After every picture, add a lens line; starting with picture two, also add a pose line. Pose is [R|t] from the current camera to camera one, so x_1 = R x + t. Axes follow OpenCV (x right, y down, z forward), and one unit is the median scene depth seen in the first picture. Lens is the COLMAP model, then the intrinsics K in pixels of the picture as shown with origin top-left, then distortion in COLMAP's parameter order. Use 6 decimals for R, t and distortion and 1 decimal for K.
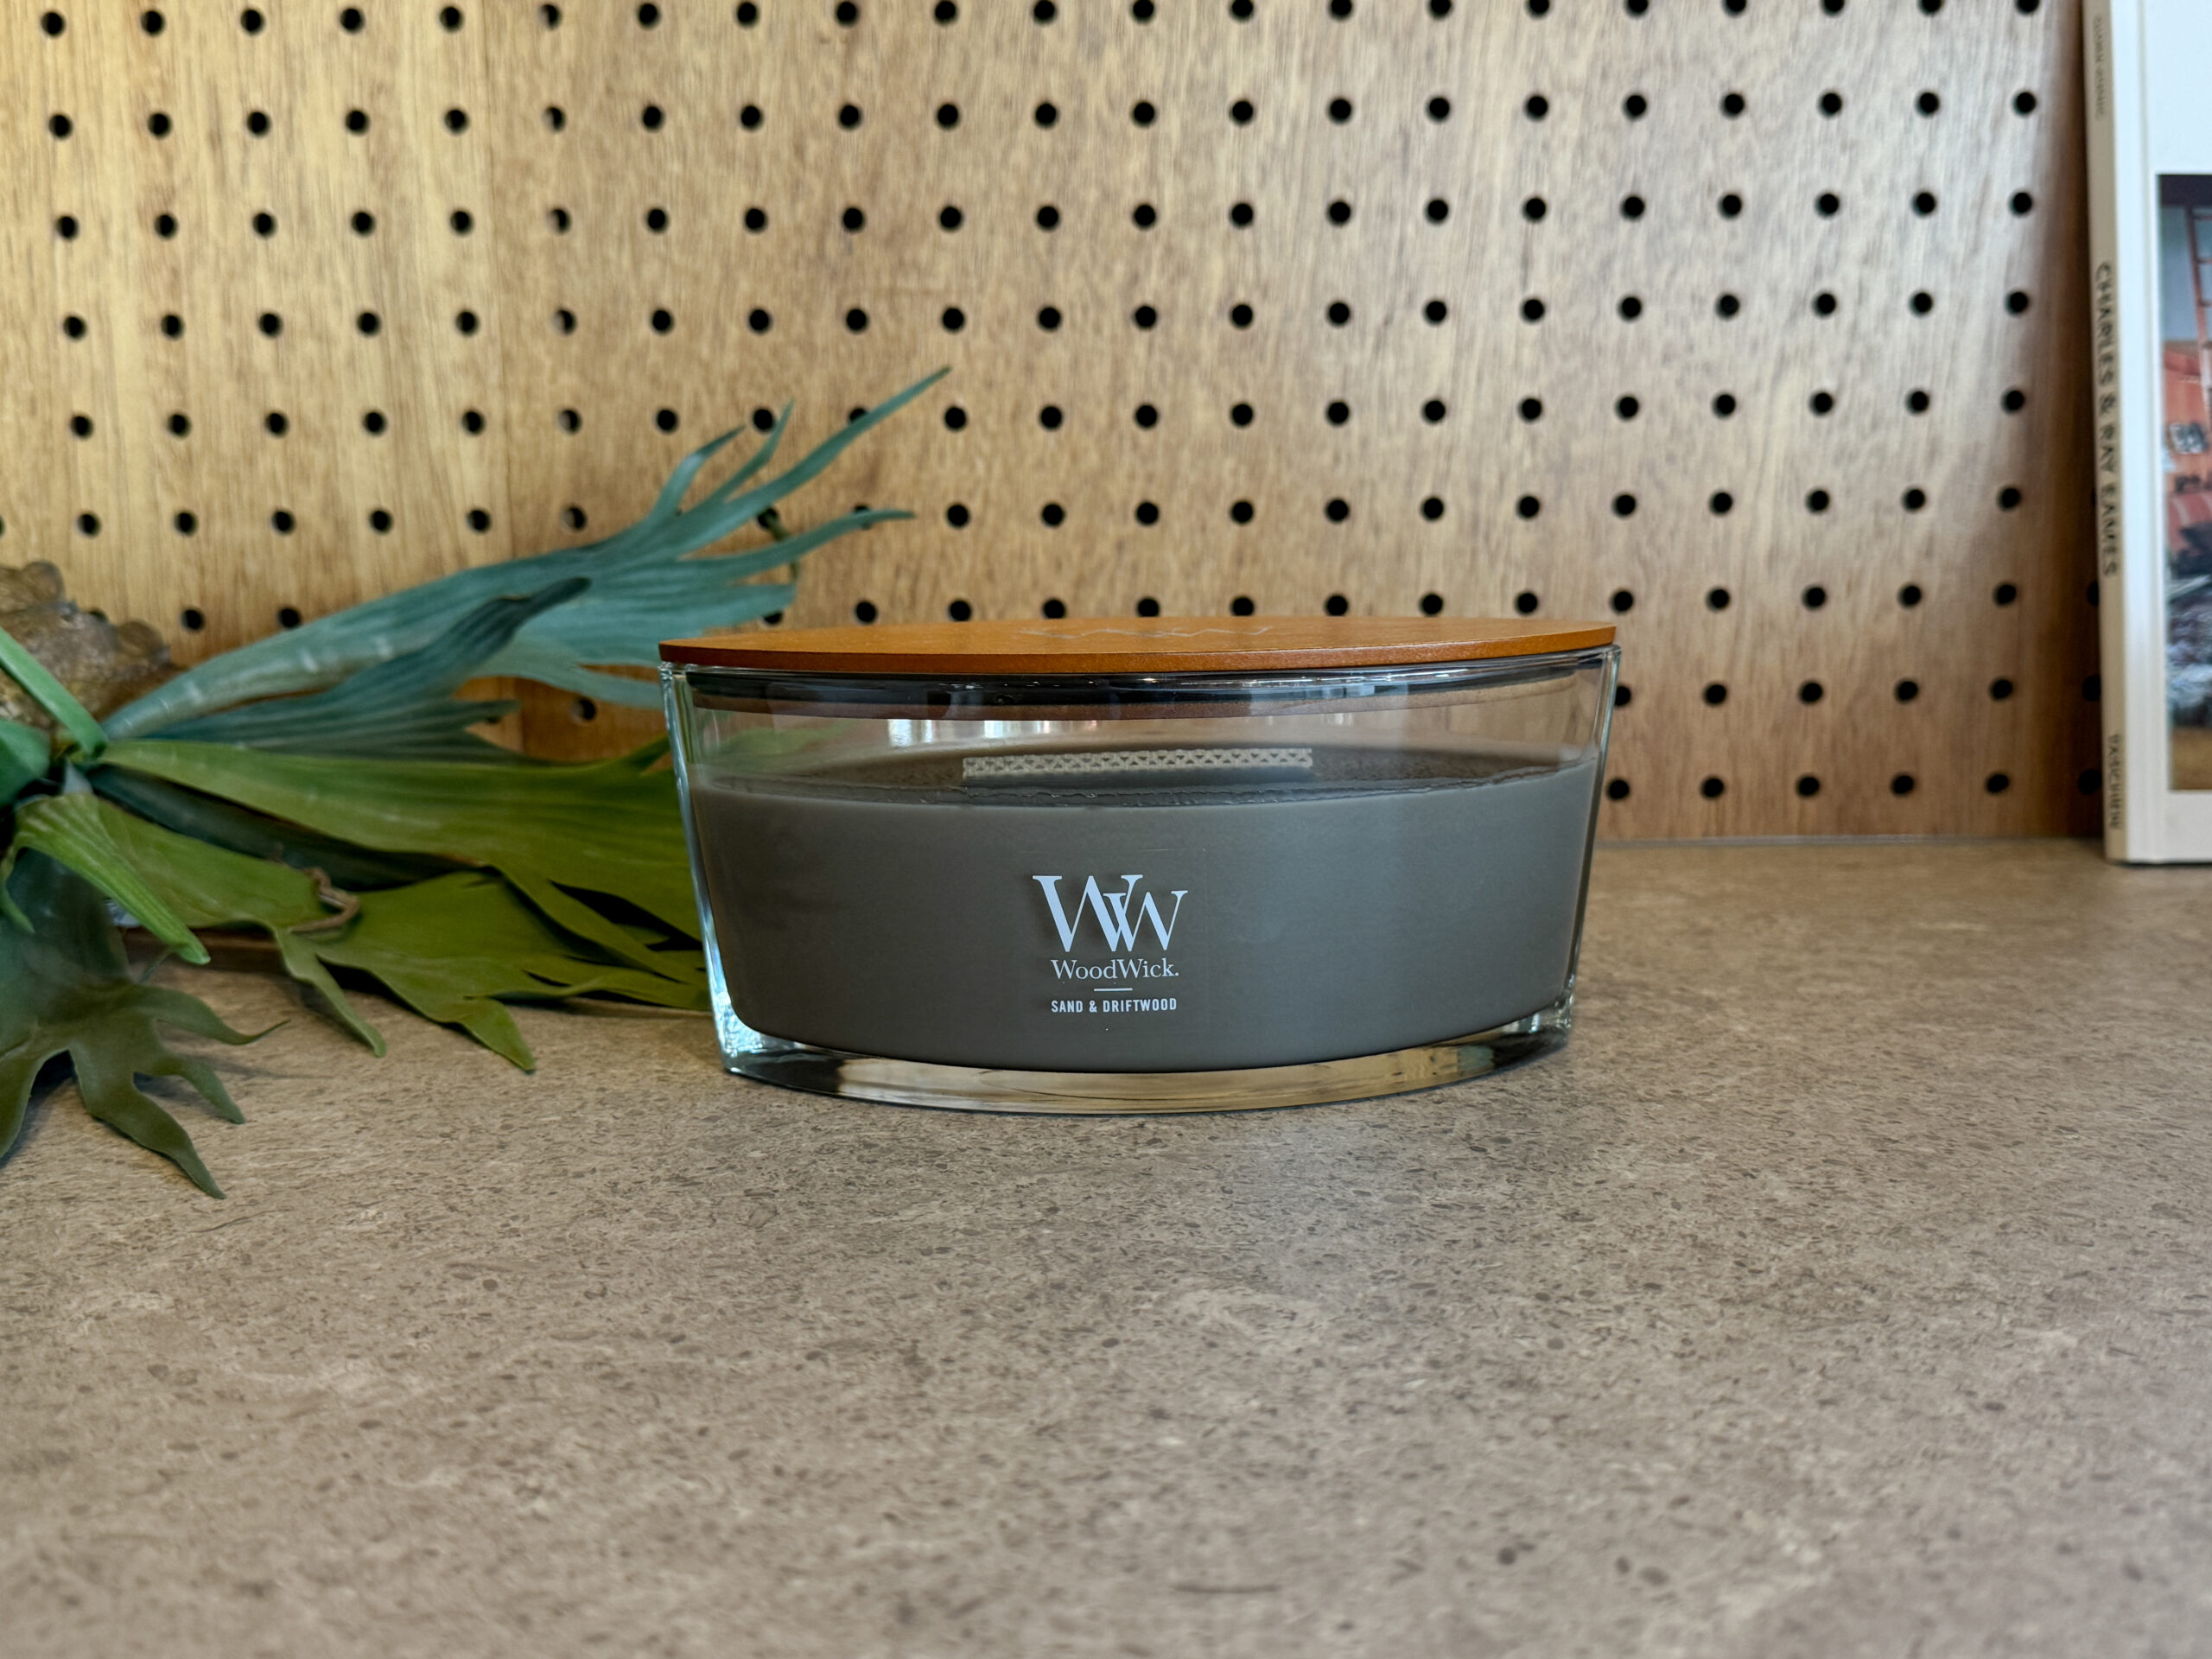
lens RADIAL K [[2243.8, 0, 1095.0], [0, 2243.8, 841.7], [0, 0, 1]] dist [0.202265, -0.549766]
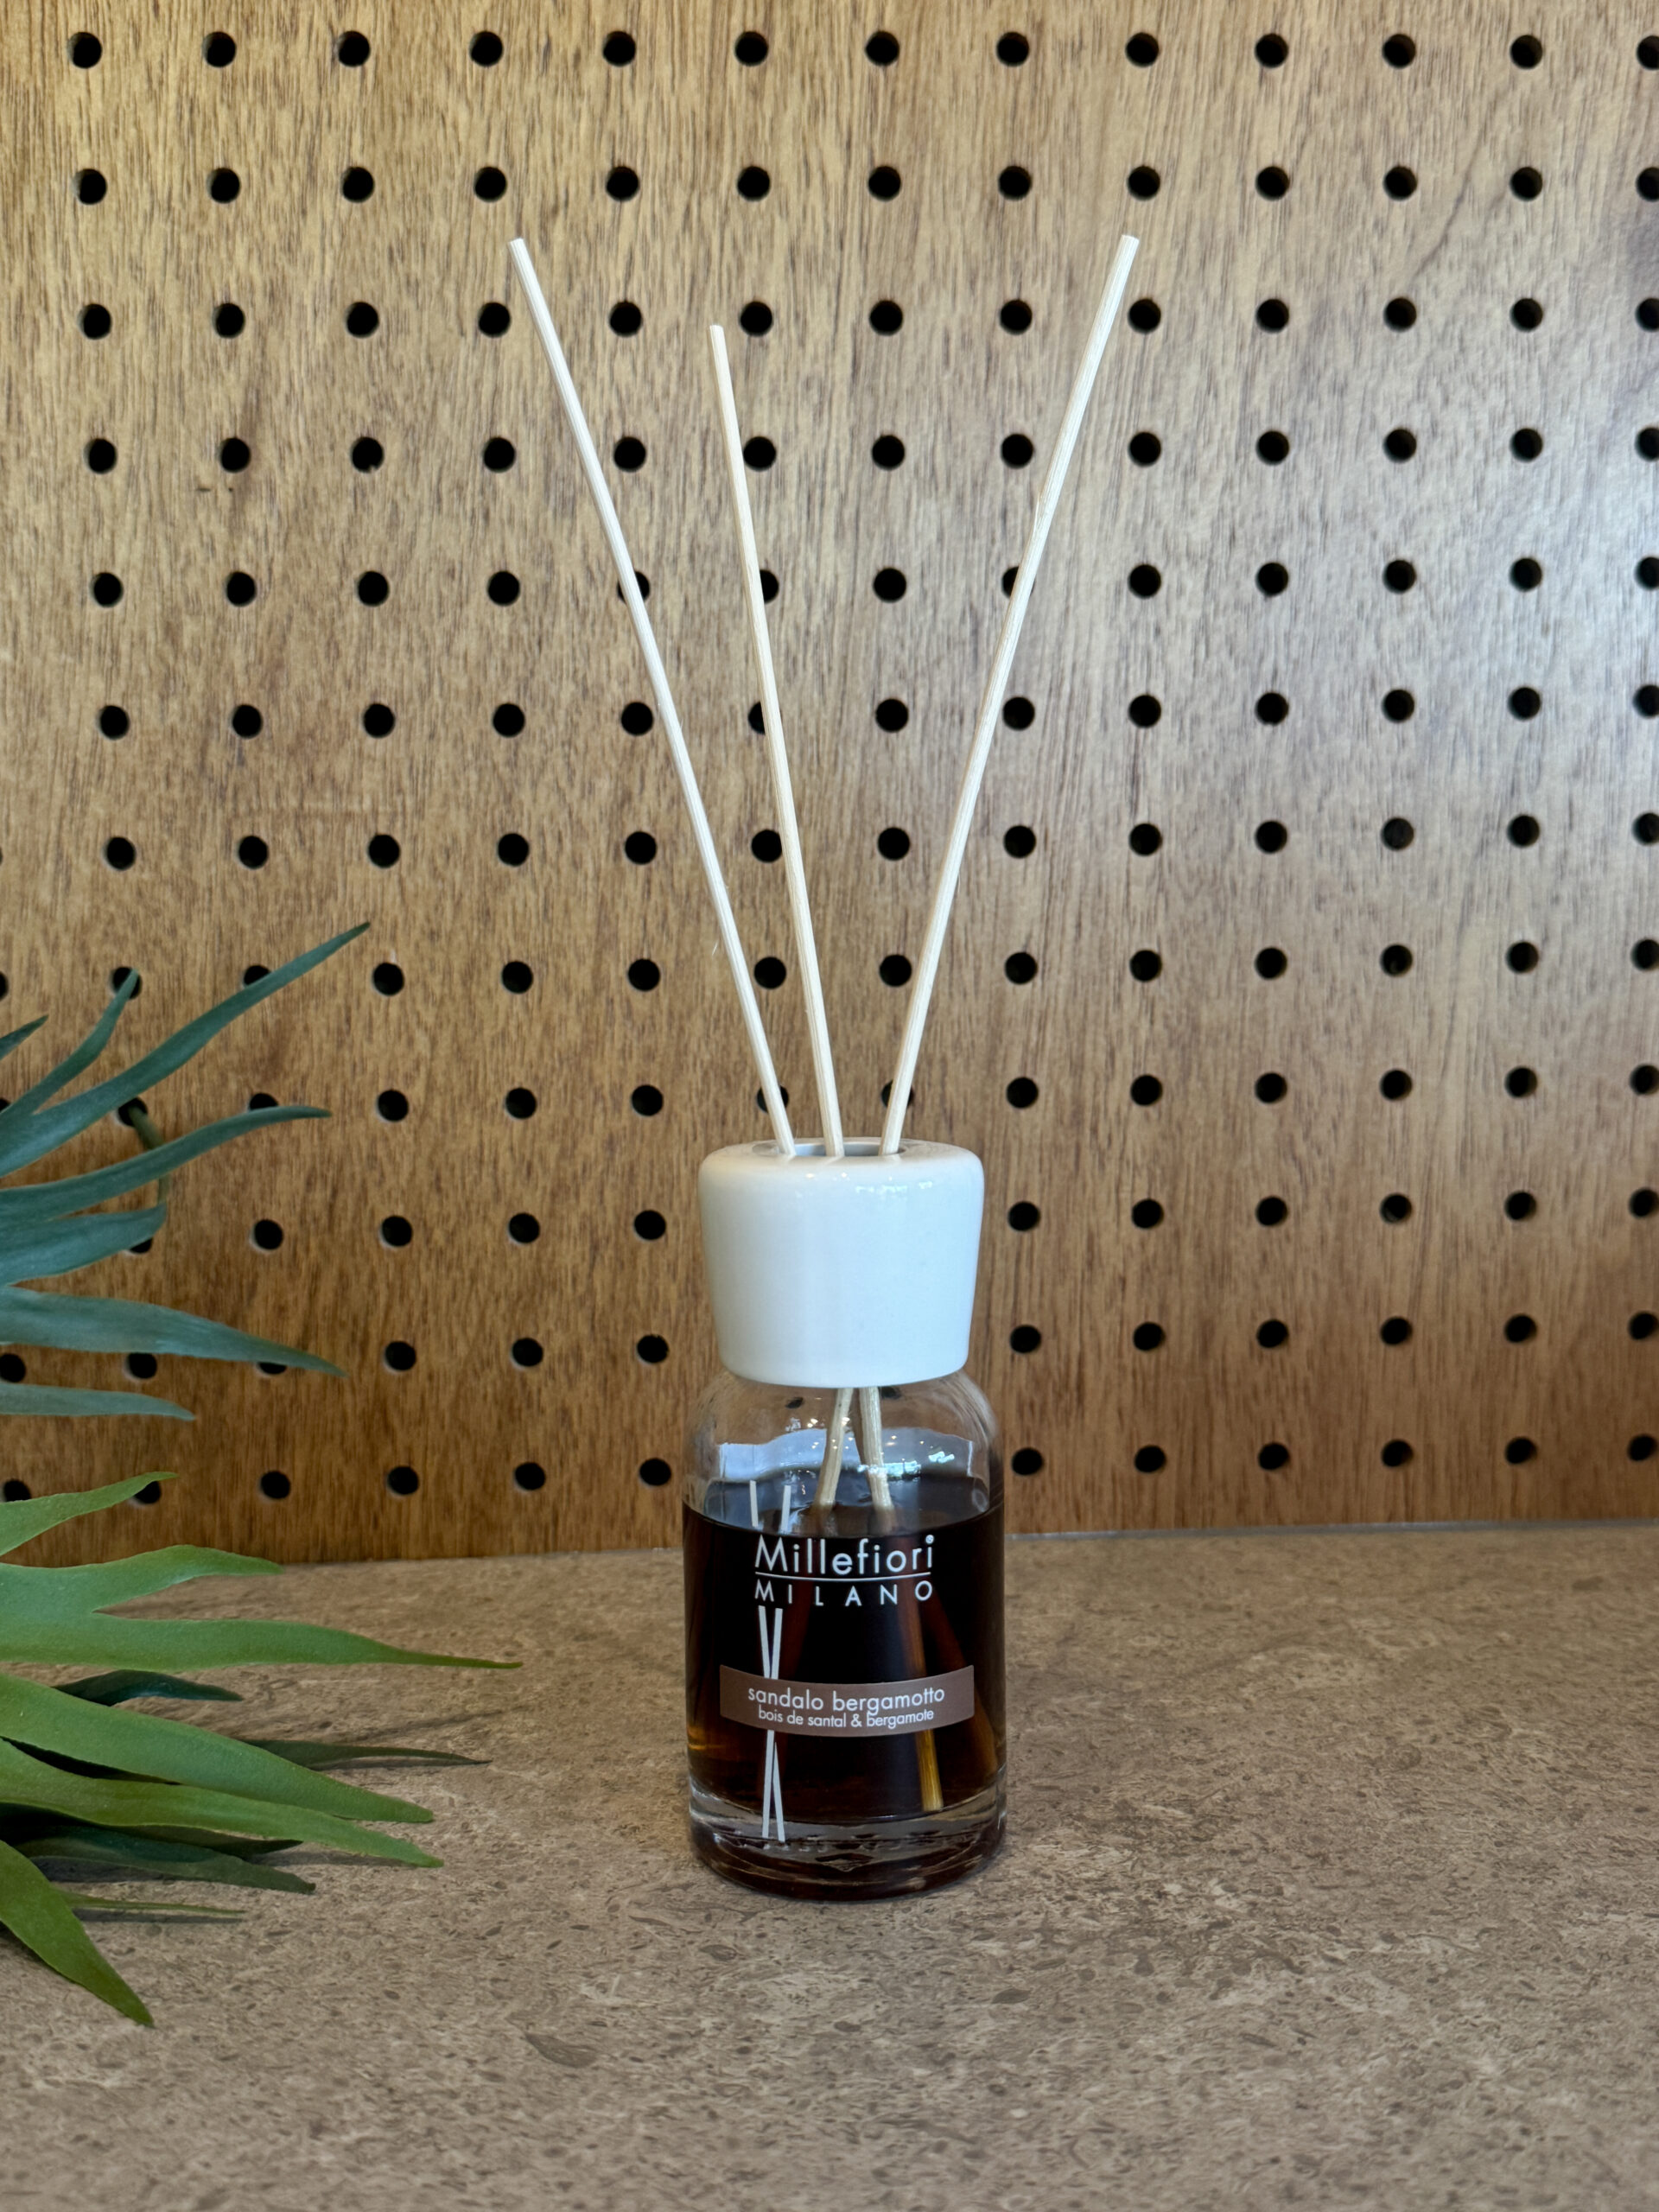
lens RADIAL K [[2244.8, 0, 823.8], [0, 2244.8, 1106.0], [0, 0, 1]] dist [0.193952, -0.518062]
pose [[0.999319, -0.007941, 0.036030, 0.056346], [0.010263, 0.997850, -0.064731, -0.096410], [-0.035438, 0.065057, 0.997252, 0.251868]]
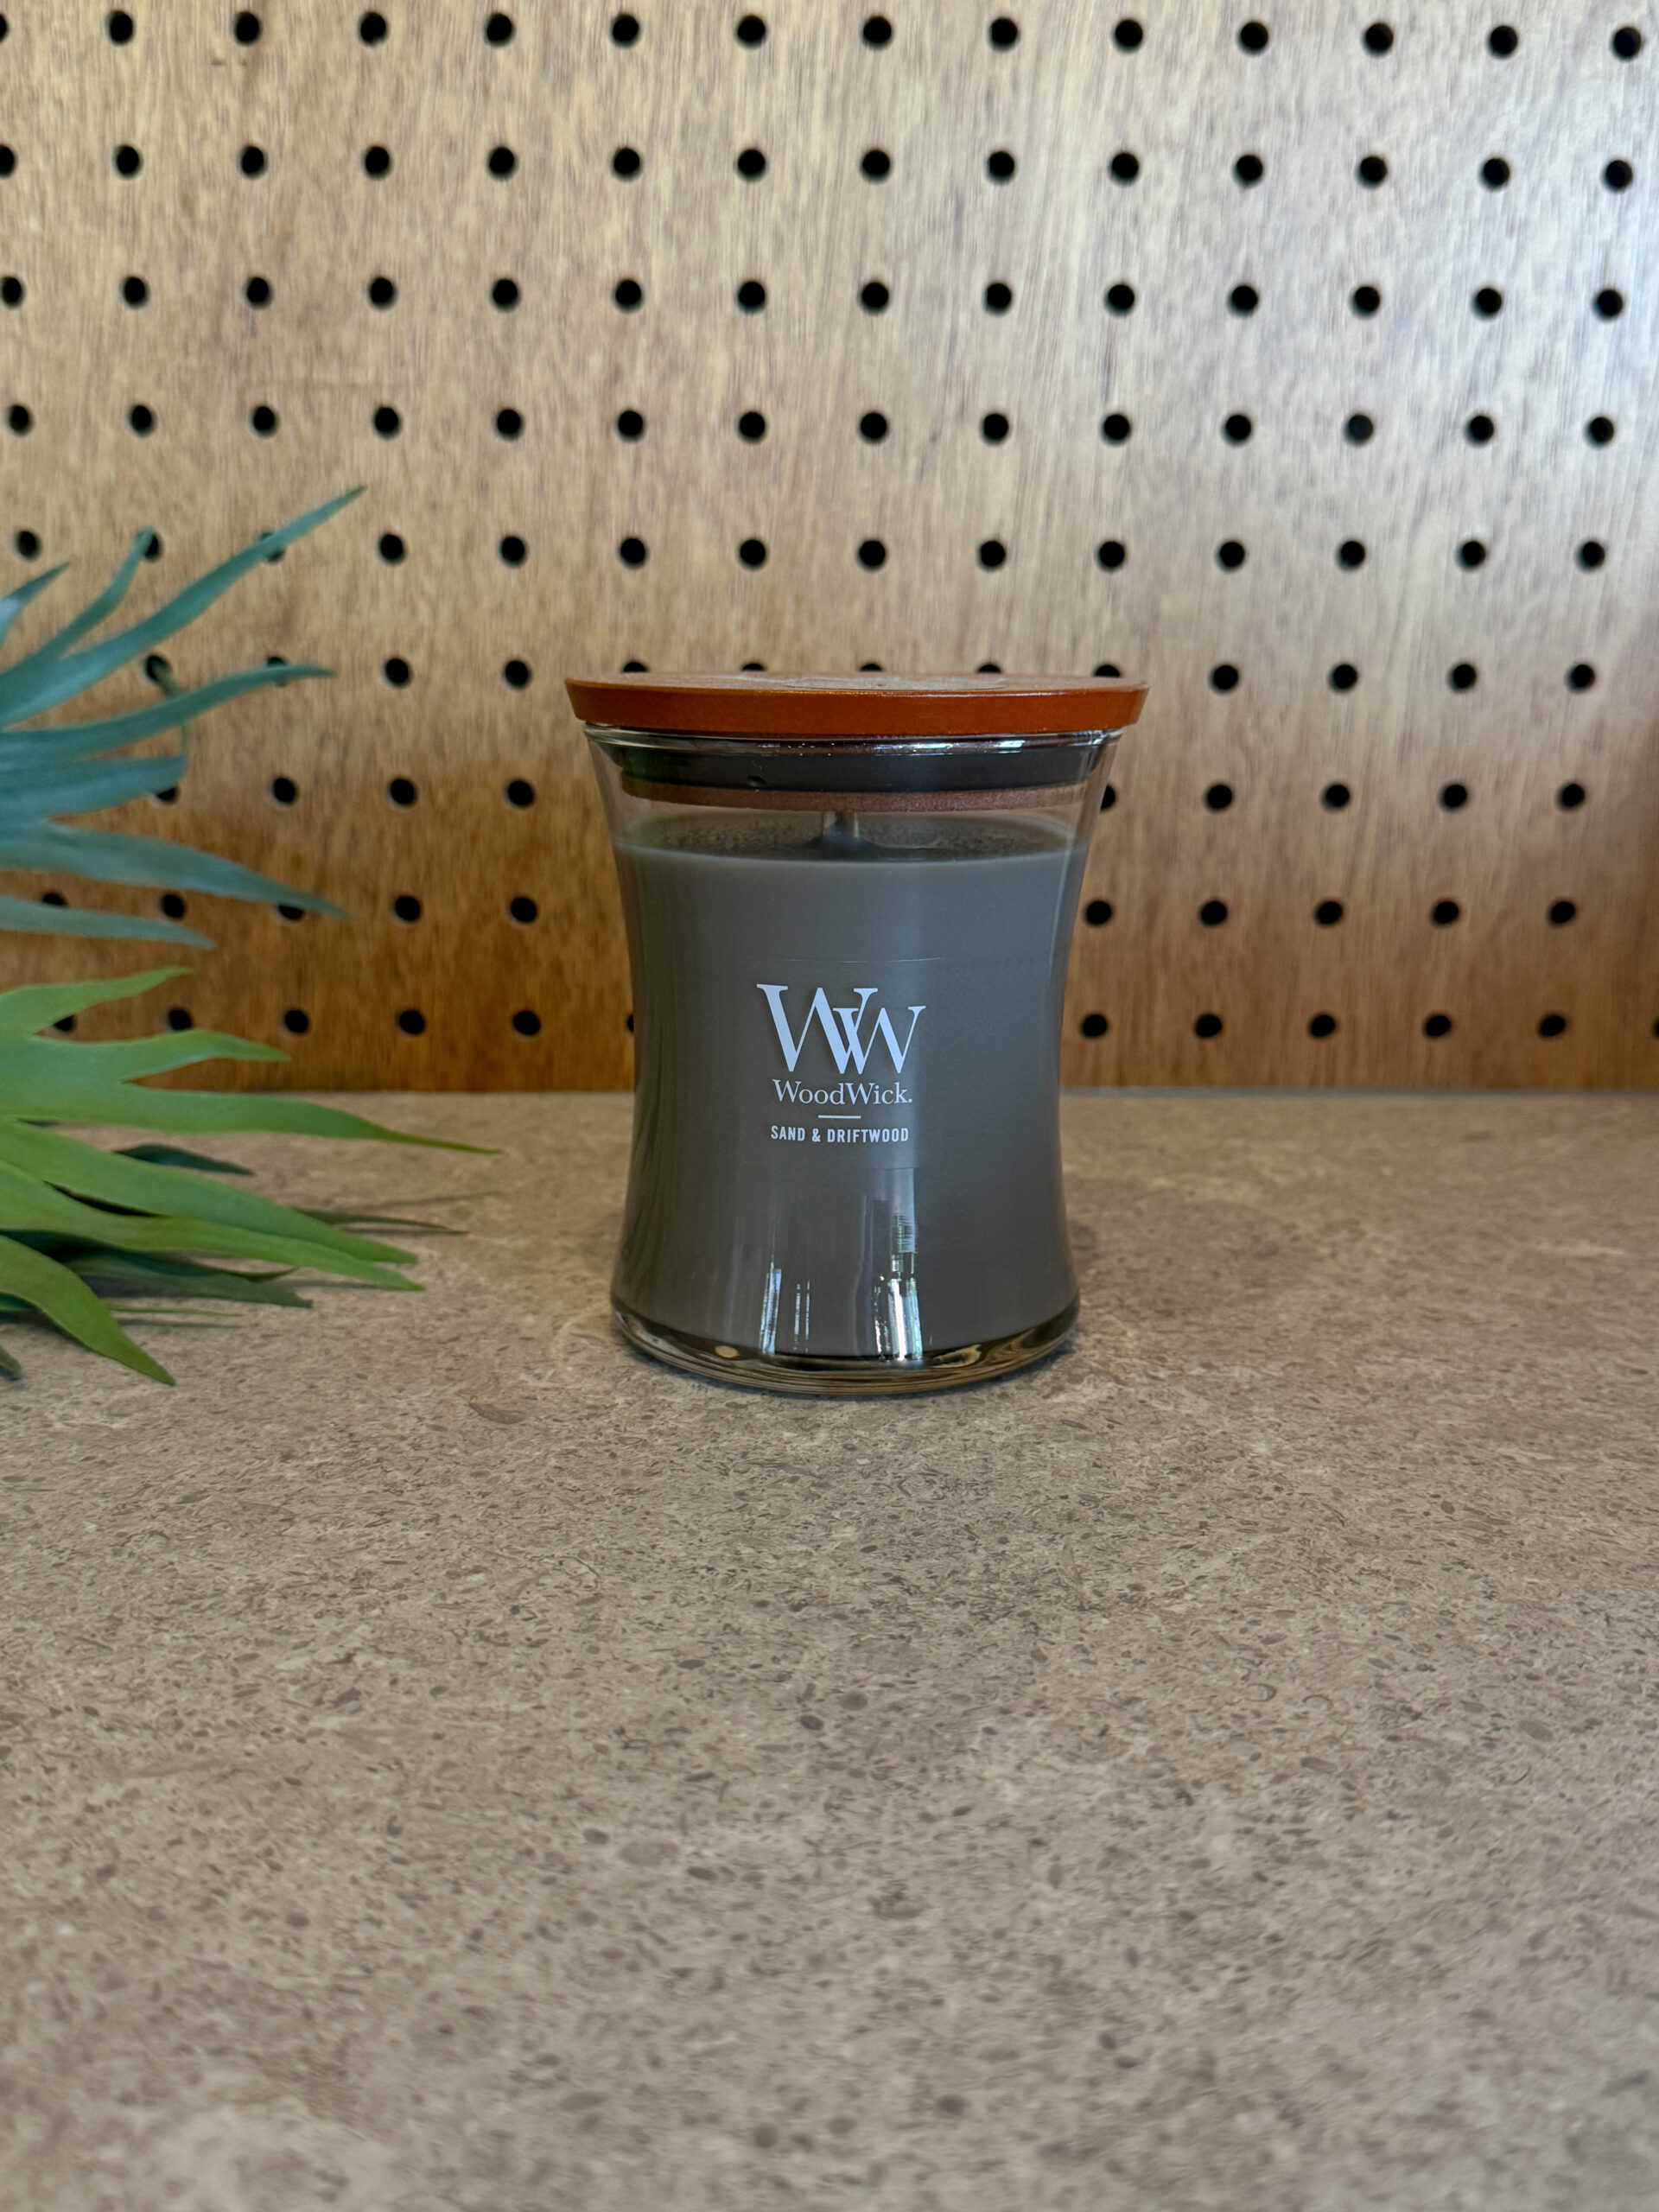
lens RADIAL K [[2251.6, 0, 838.0], [0, 2251.6, 1111.7], [0, 0, 1]] dist [0.213648, -0.606459]
pose [[0.999820, 0.017773, 0.006697, 0.094715], [-0.018251, 0.996644, 0.079798, -0.057648], [-0.005257, -0.079906, 0.996789, 0.183772]]
